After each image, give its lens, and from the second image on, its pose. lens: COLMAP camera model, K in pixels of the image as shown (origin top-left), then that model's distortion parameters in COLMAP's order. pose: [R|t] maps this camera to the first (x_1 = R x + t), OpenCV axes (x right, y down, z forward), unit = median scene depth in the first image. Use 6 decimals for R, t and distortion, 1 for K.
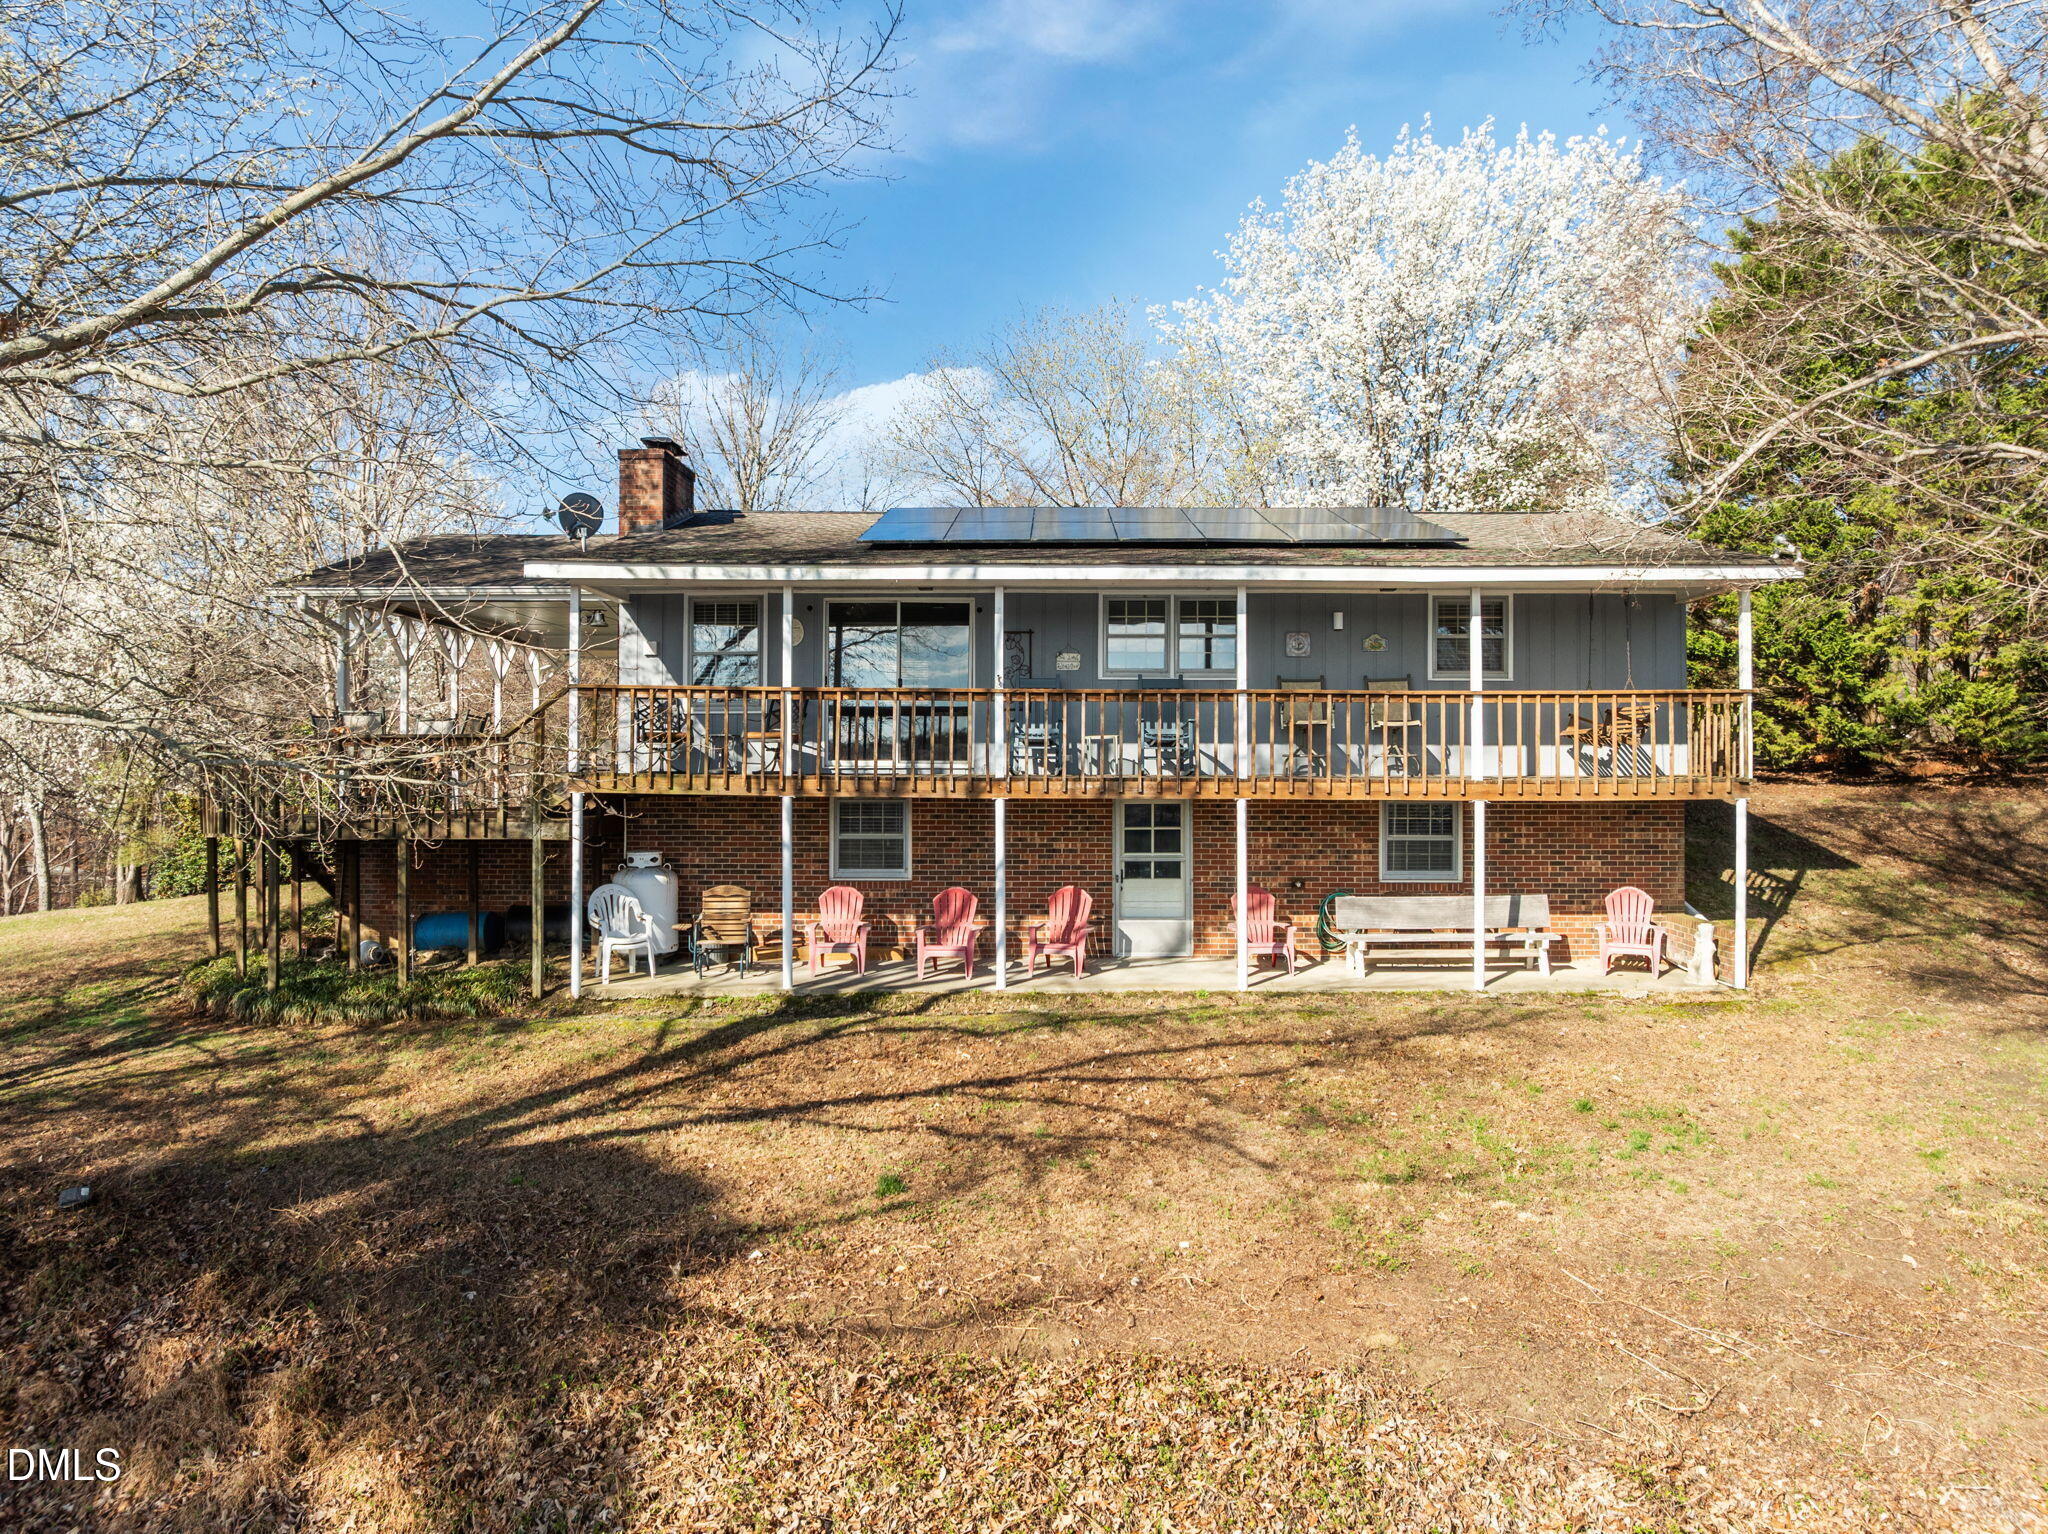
lens RADIAL K [[1450.5, 0, 1026.2], [0, 1450.5, 763.8], [0, 0, 1]] dist [-0.027745, -0.003669]
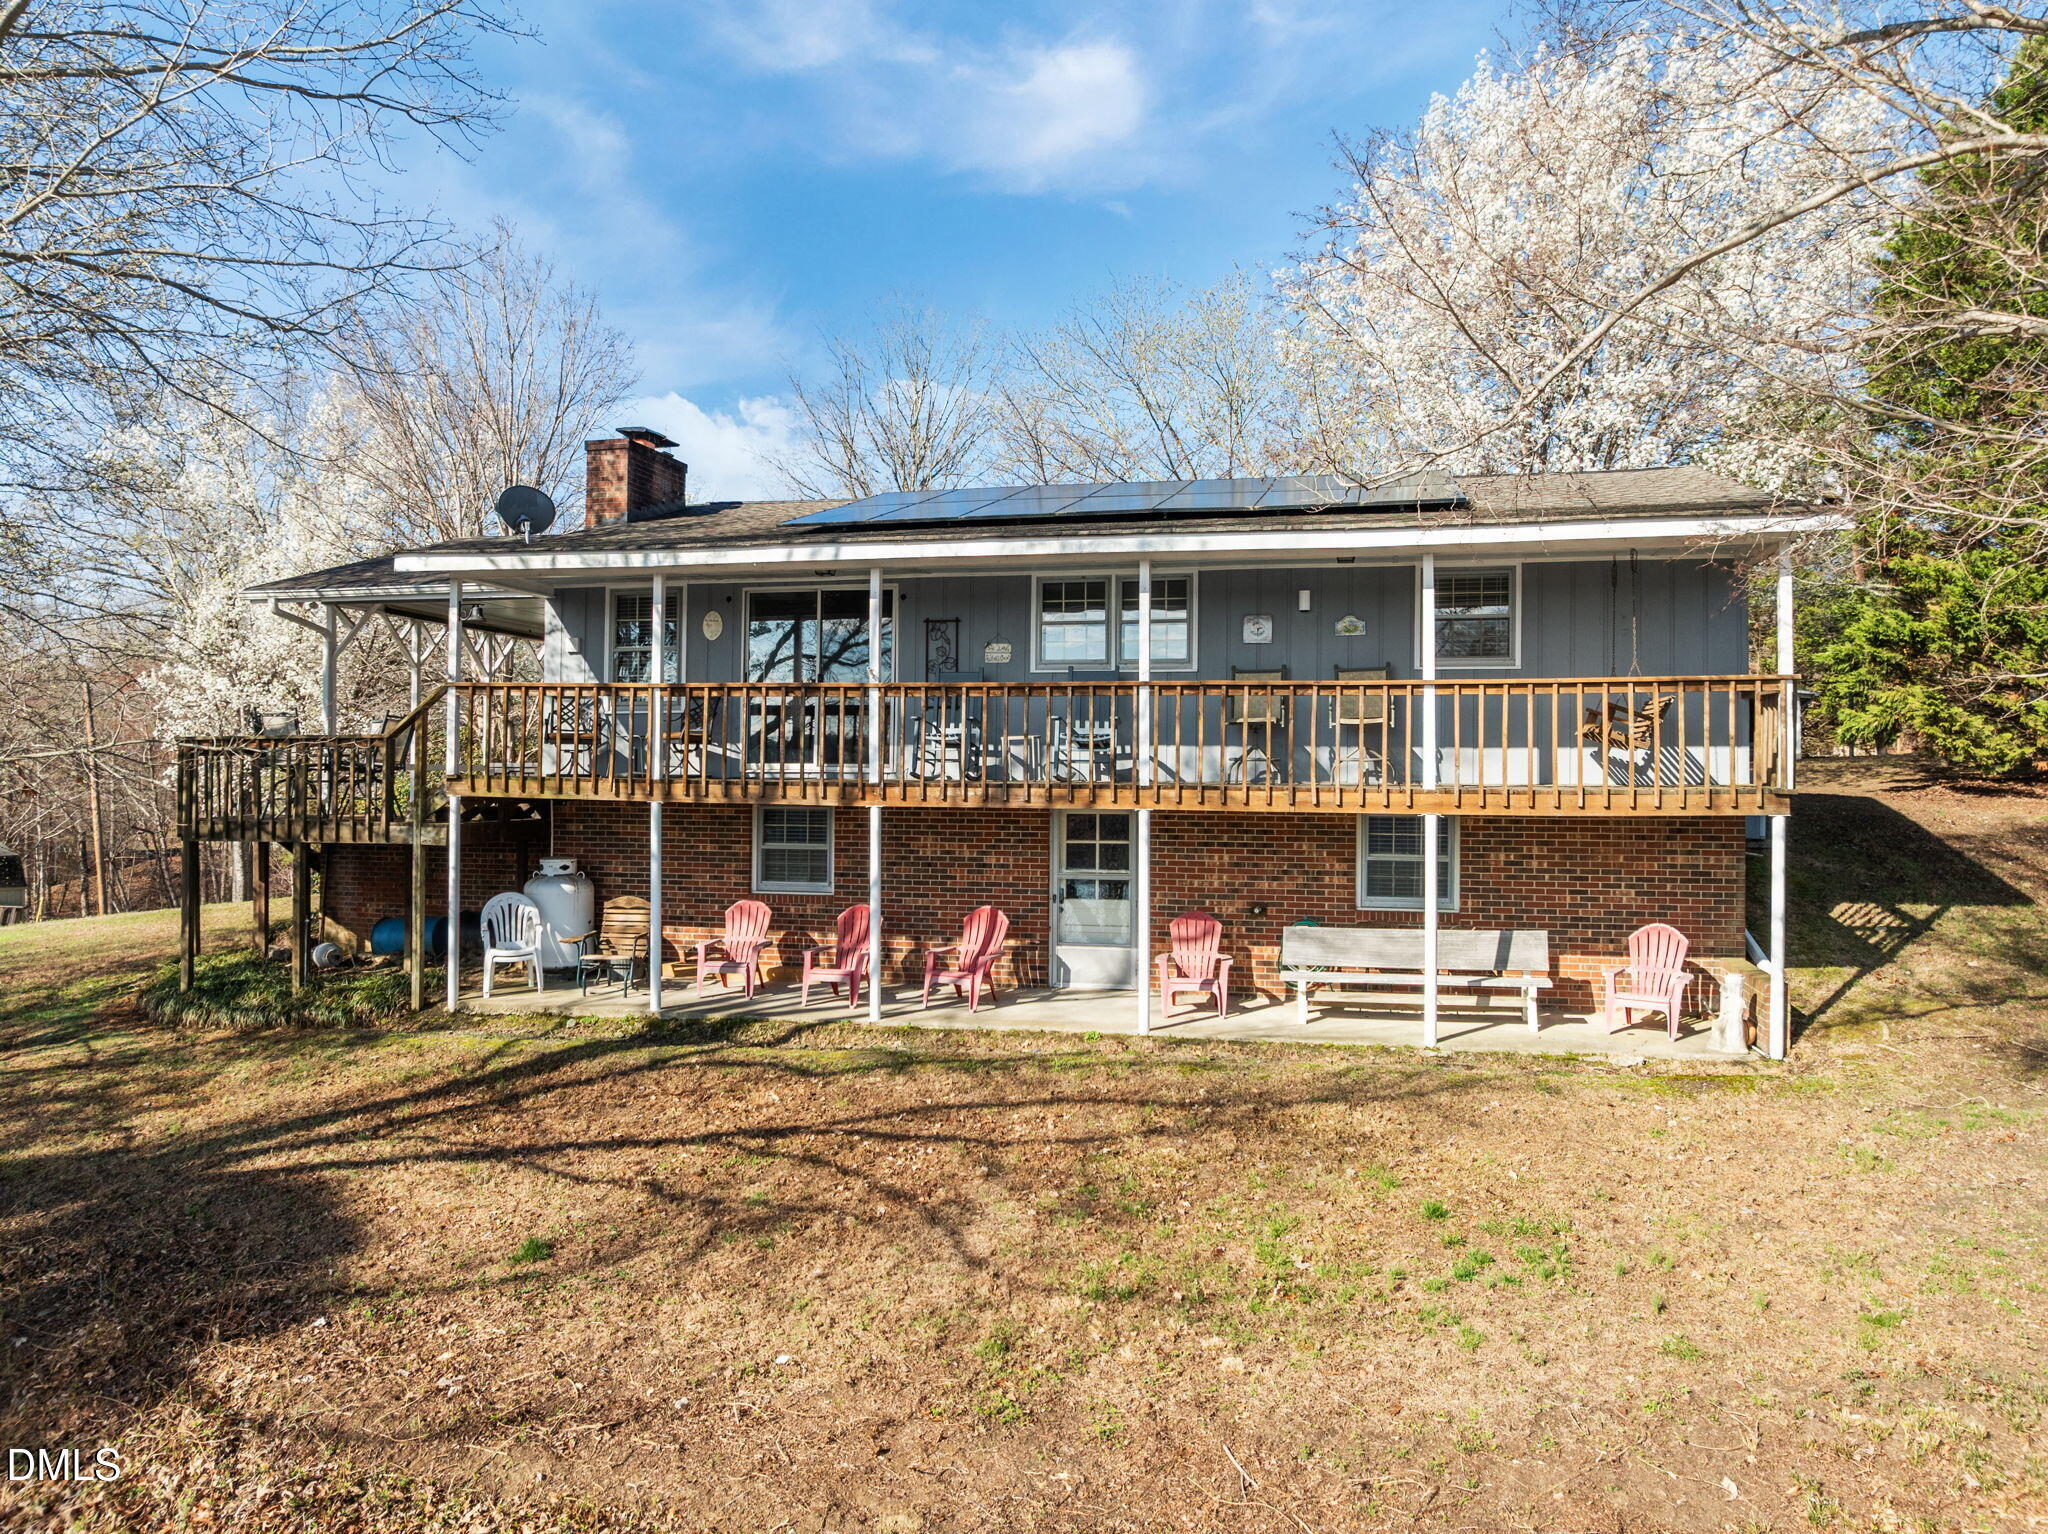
lens RADIAL K [[1450.5, 0, 1023.5], [0, 1450.5, 762.0], [0, 0, 1]] dist [-0.027745, -0.003669]
pose [[0.976827, 0.002447, -0.214016, 0.249978], [-0.003728, 0.999977, -0.005586, 0.001244], [0.213998, 0.006255, 0.976814, 0.144817]]
